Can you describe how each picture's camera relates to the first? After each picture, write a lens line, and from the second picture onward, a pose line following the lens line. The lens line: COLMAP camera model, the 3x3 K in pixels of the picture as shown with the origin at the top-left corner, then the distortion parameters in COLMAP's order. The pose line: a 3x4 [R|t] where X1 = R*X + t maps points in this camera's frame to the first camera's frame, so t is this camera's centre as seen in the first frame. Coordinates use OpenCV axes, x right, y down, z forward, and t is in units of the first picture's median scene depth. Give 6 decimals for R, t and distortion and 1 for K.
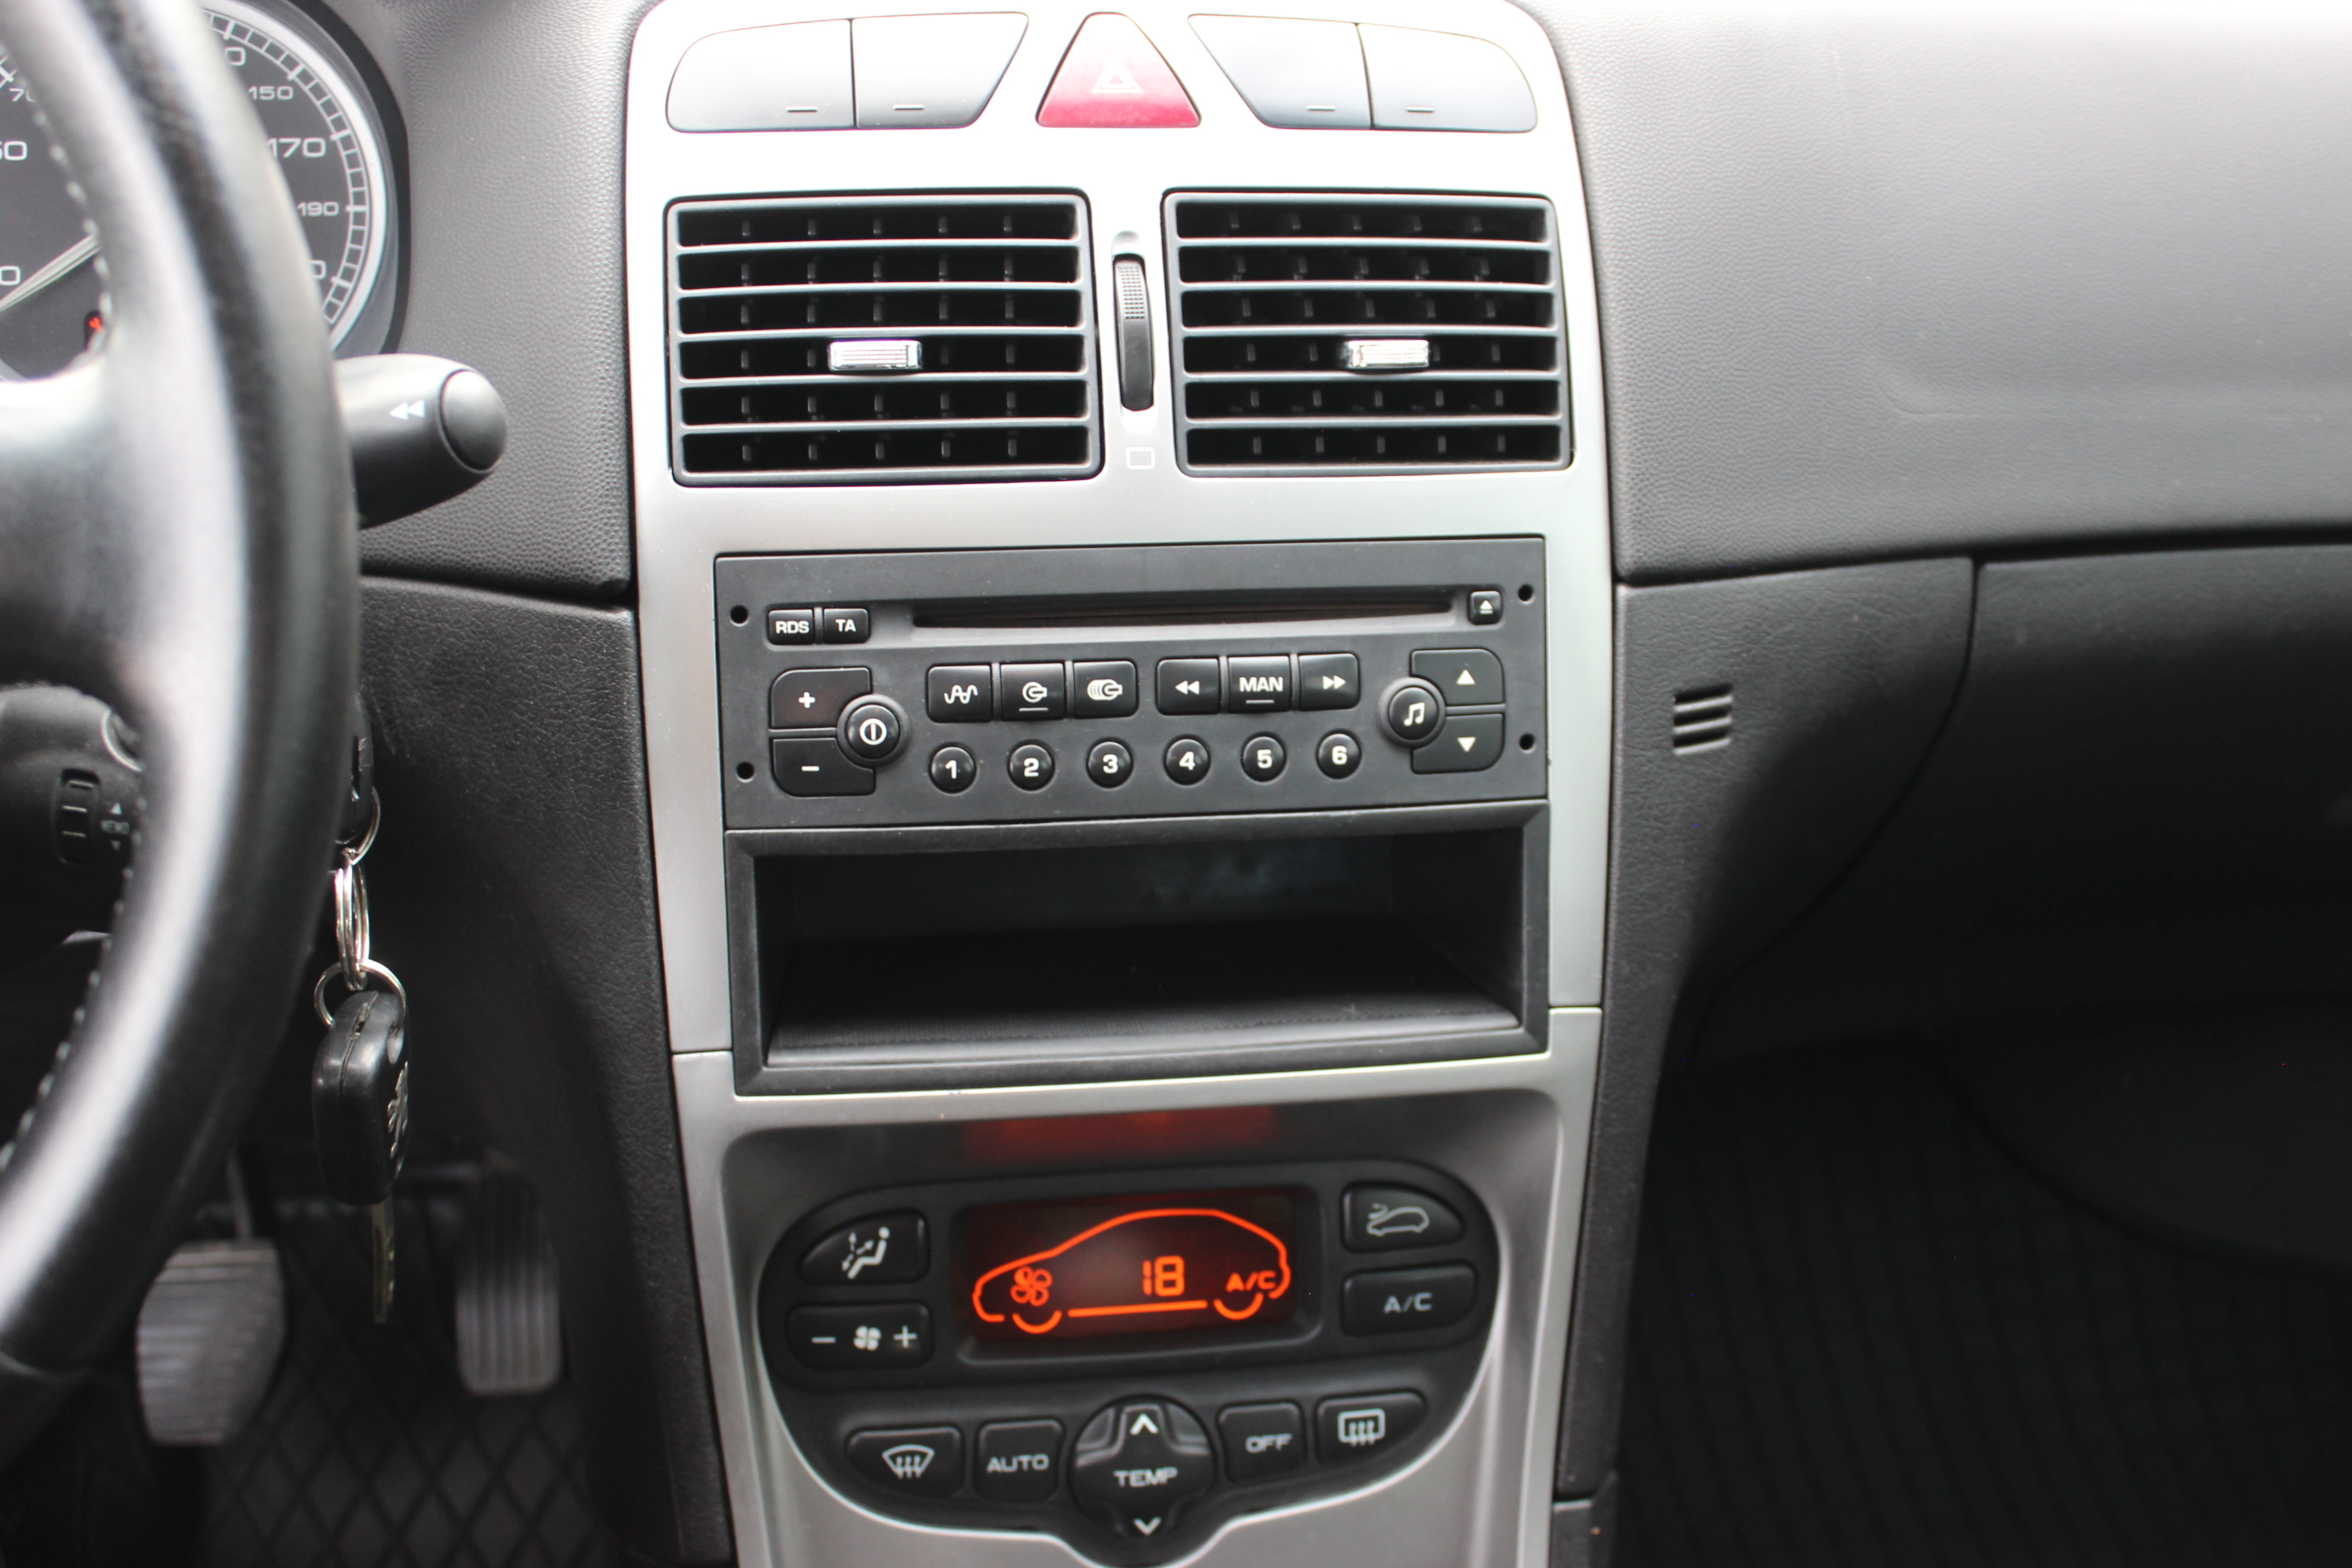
lens RADIAL K [[2513.9, 0, 1163.6], [0, 2513.9, 803.7], [0, 0, 1]] dist [-0.083436, 0.000000]
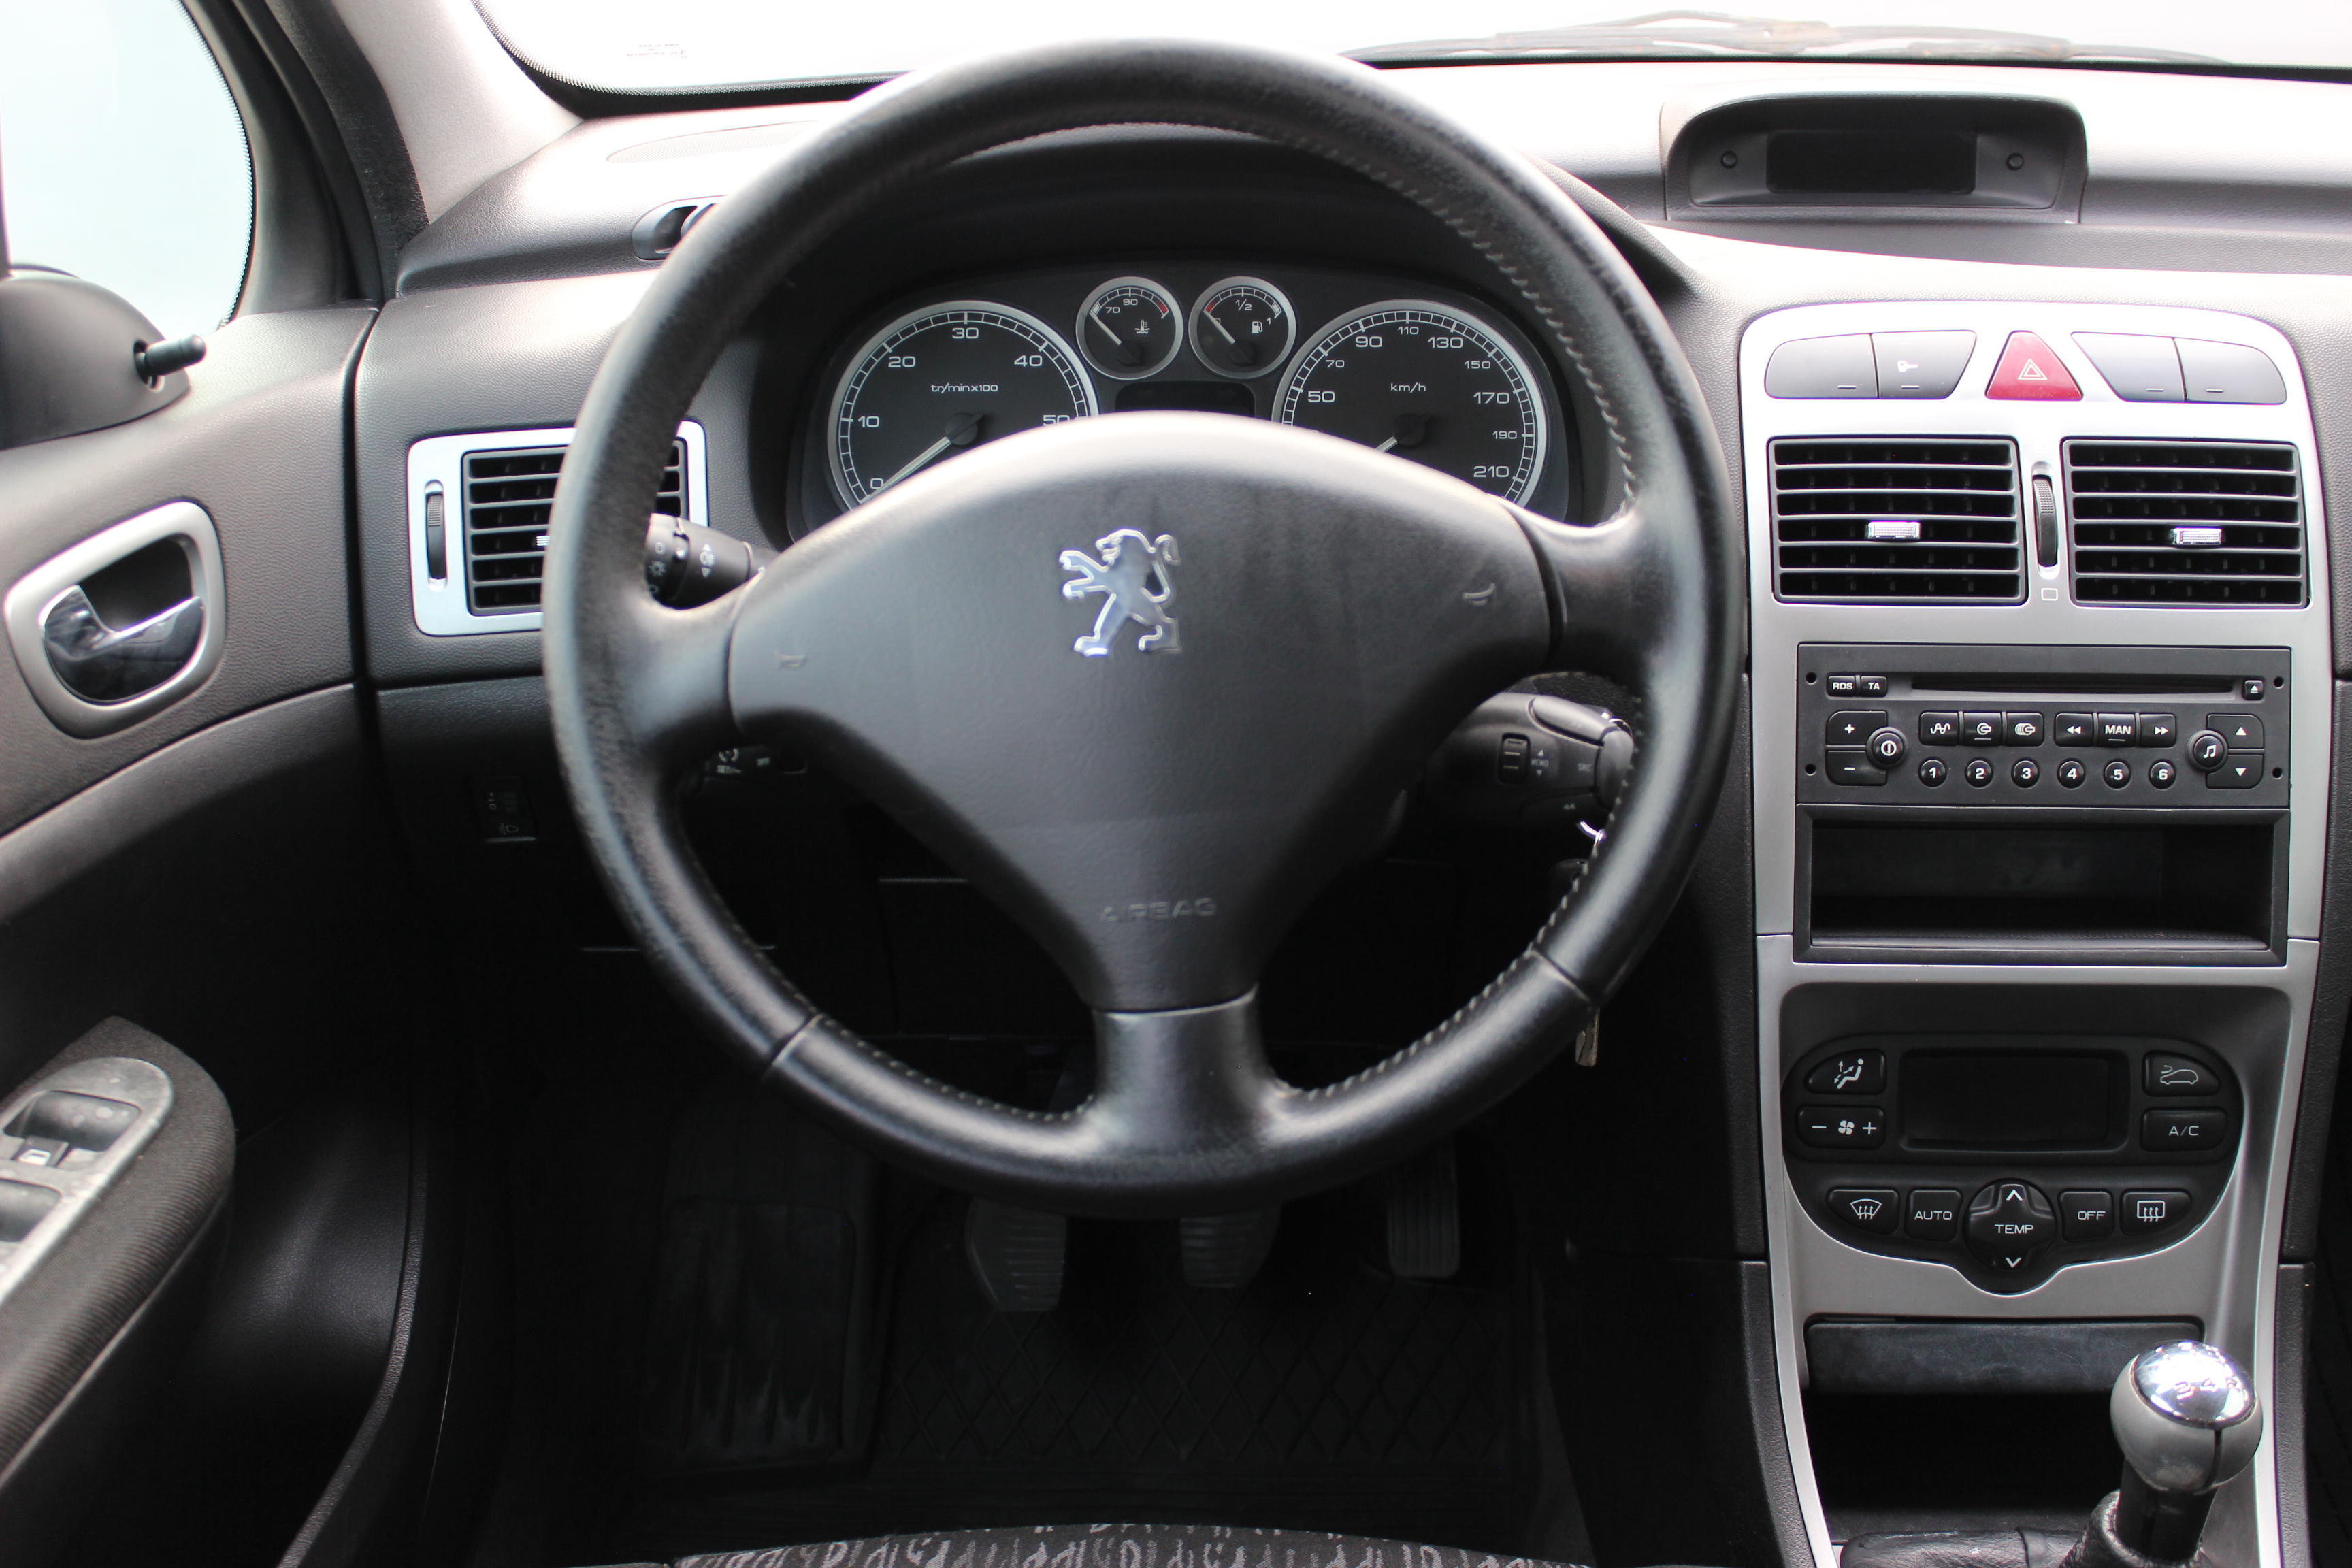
lens RADIAL K [[2513.9, 0, 1166.6], [0, 2513.9, 781.9], [0, 0, 1]] dist [-0.083436, 0.000000]
pose [[0.981674, 0.034009, -0.187508, -0.267267], [-0.050107, 0.995389, -0.081796, 0.151199], [0.183862, 0.089692, 0.978851, -0.719743]]
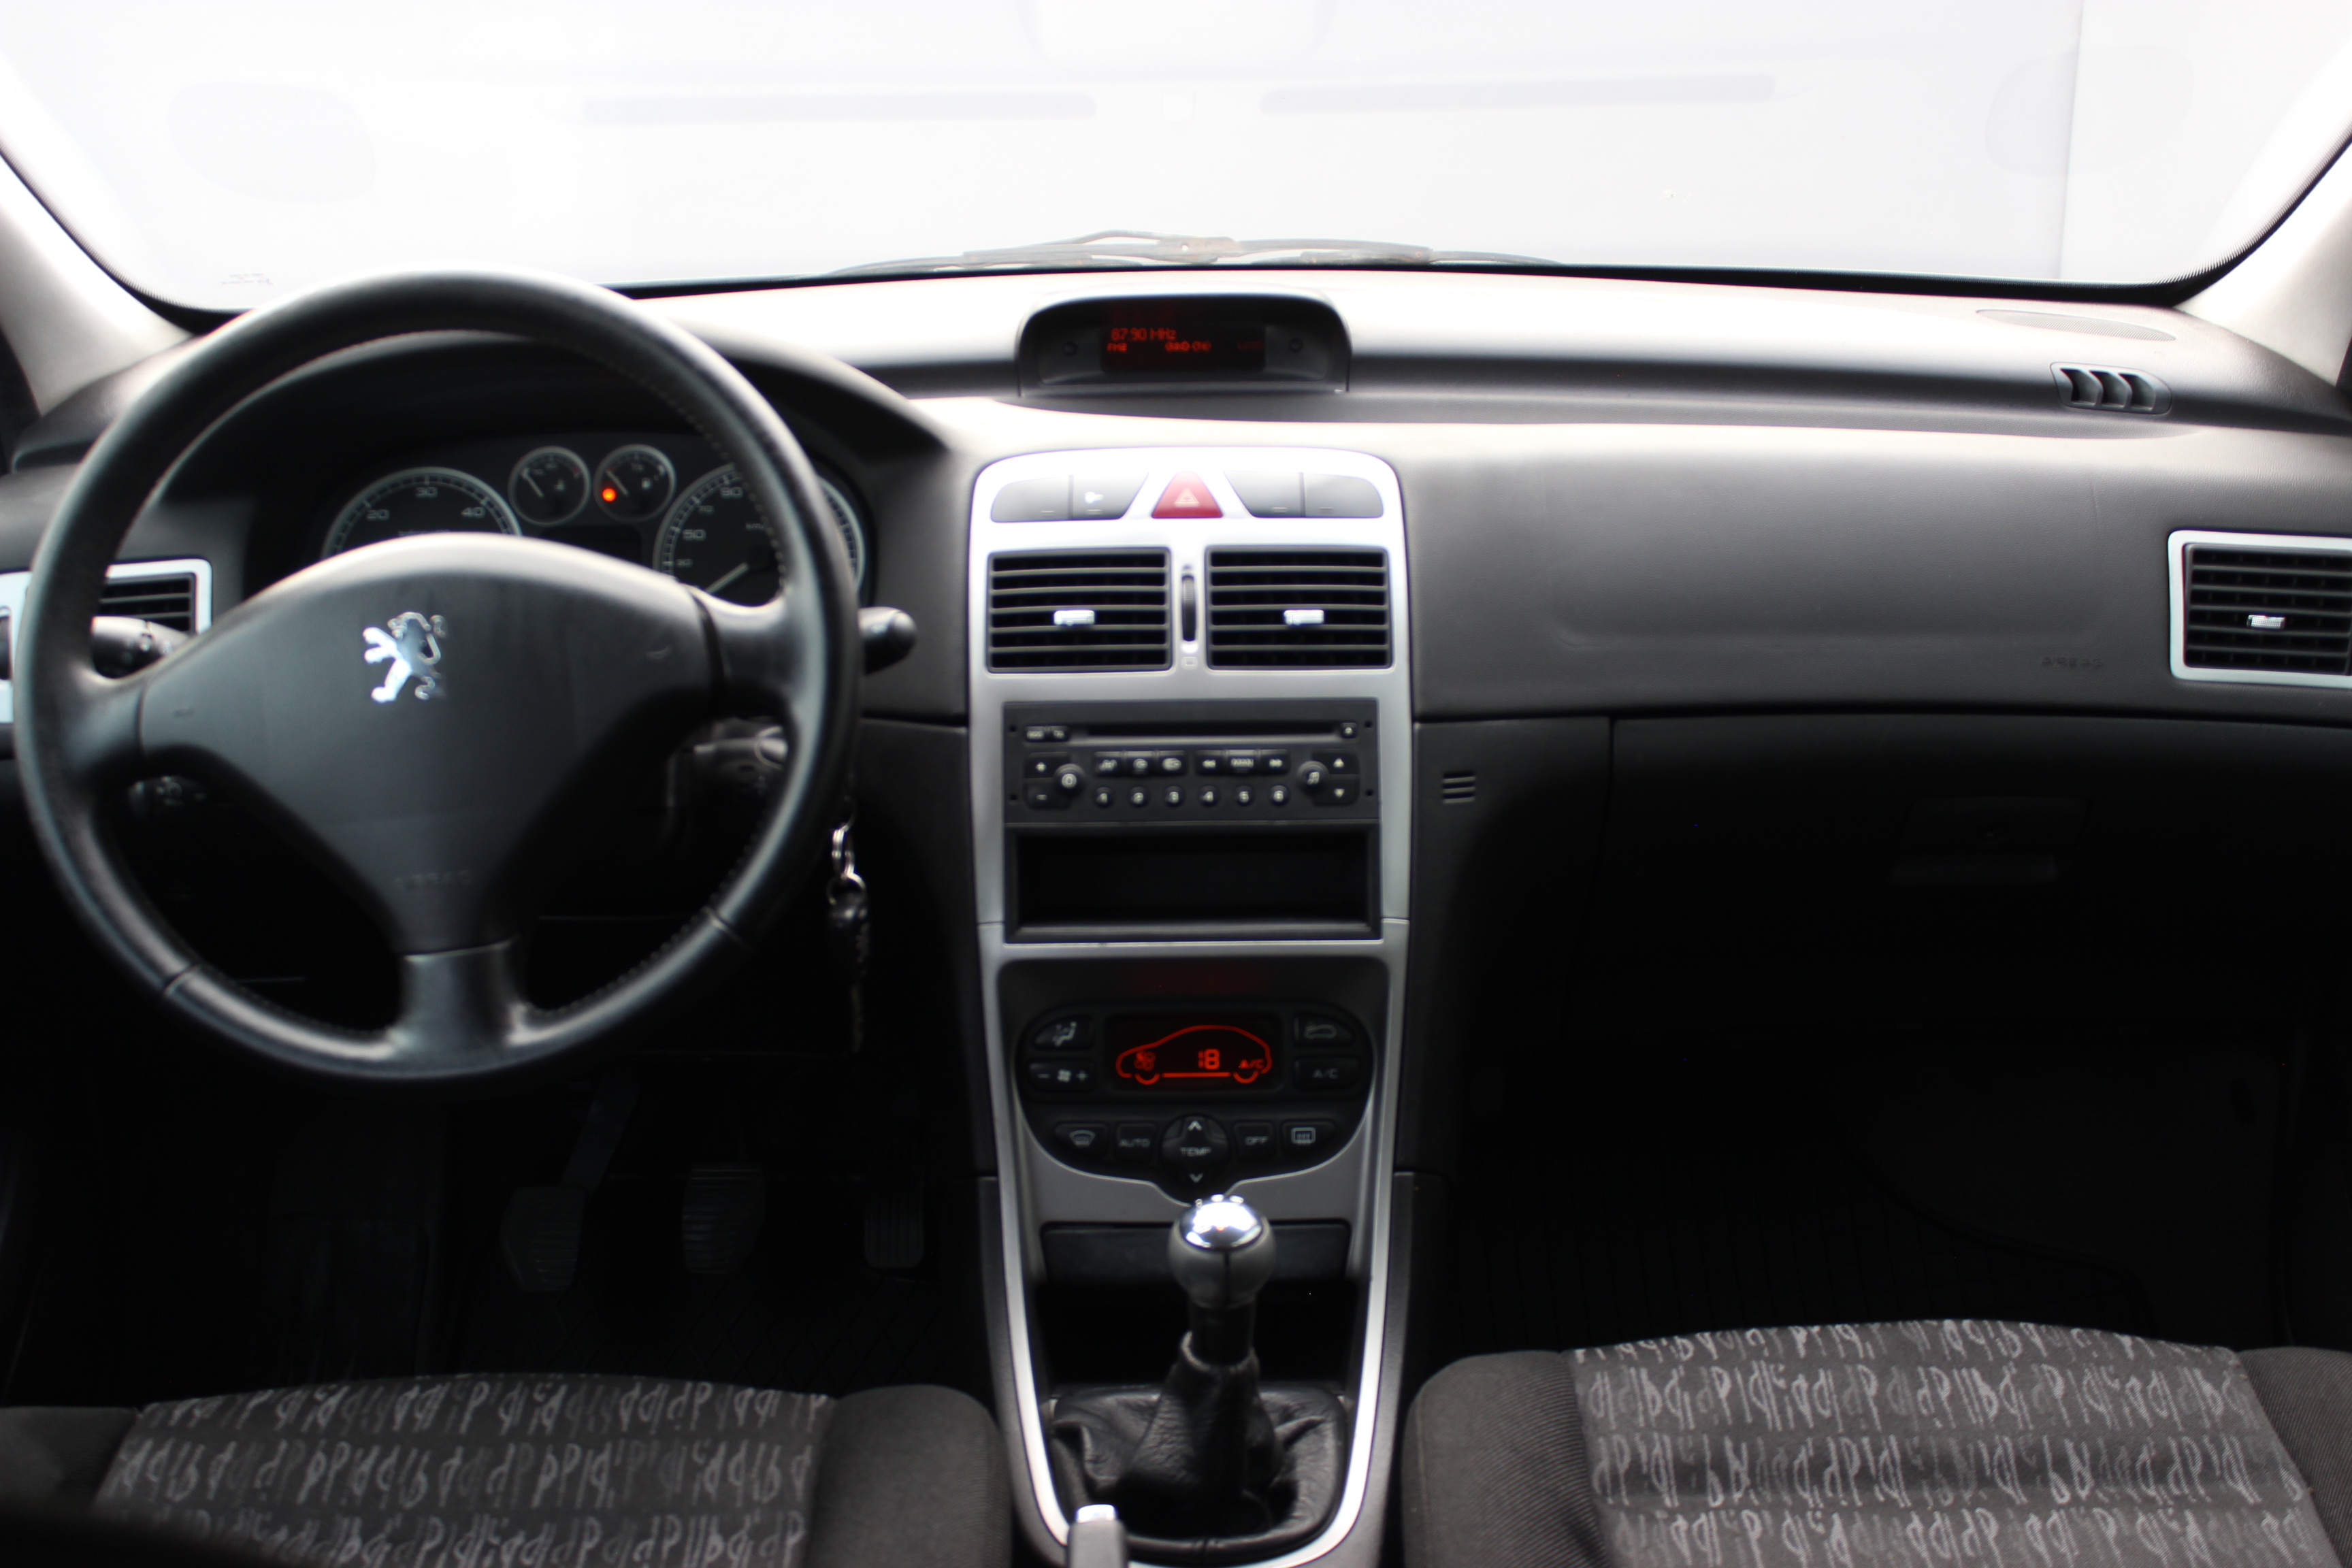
lens RADIAL K [[2513.9, 0, 1140.6], [0, 2513.9, 777.3], [0, 0, 1]] dist [-0.083436, 0.000000]
pose [[0.986339, 0.000398, -0.164725, 0.309700], [-0.027719, 0.986139, -0.163592, 0.324768], [0.162377, 0.165924, 0.972678, -1.152313]]
